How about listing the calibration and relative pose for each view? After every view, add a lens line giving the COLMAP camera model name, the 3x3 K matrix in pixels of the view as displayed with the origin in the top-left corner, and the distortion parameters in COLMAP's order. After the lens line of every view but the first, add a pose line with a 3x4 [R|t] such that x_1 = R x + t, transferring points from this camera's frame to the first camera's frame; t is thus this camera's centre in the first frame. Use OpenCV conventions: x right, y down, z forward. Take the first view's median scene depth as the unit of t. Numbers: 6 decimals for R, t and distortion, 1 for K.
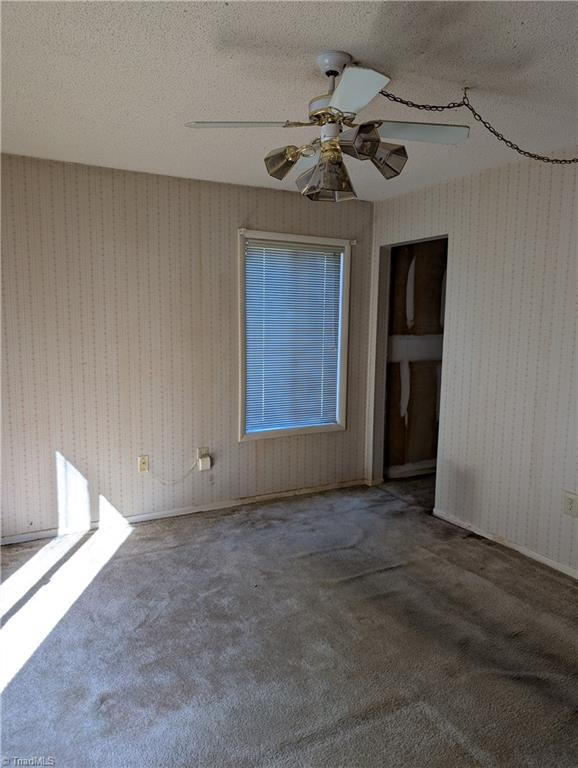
lens RADIAL K [[558.0, 0, 289.0], [0, 558.0, 384.0], [0, 0, 1]] dist [-0.000167, -0.004658]
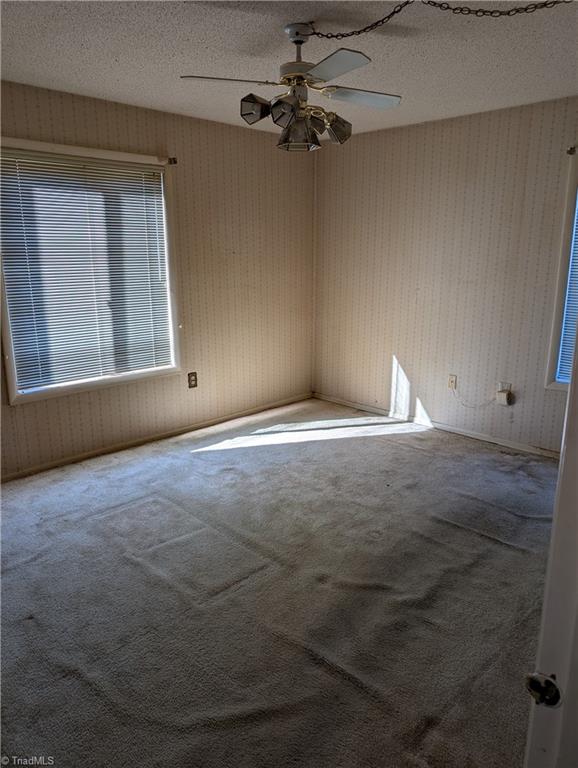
lens RADIAL K [[558.0, 0, 289.0], [0, 558.0, 384.0], [0, 0, 1]] dist [-0.000167, -0.004658]
pose [[0.245676, 0.207723, -0.946834, 0.784611], [-0.108247, 0.976540, 0.186153, -0.032762], [0.963289, 0.056758, 0.262398, 0.397363]]
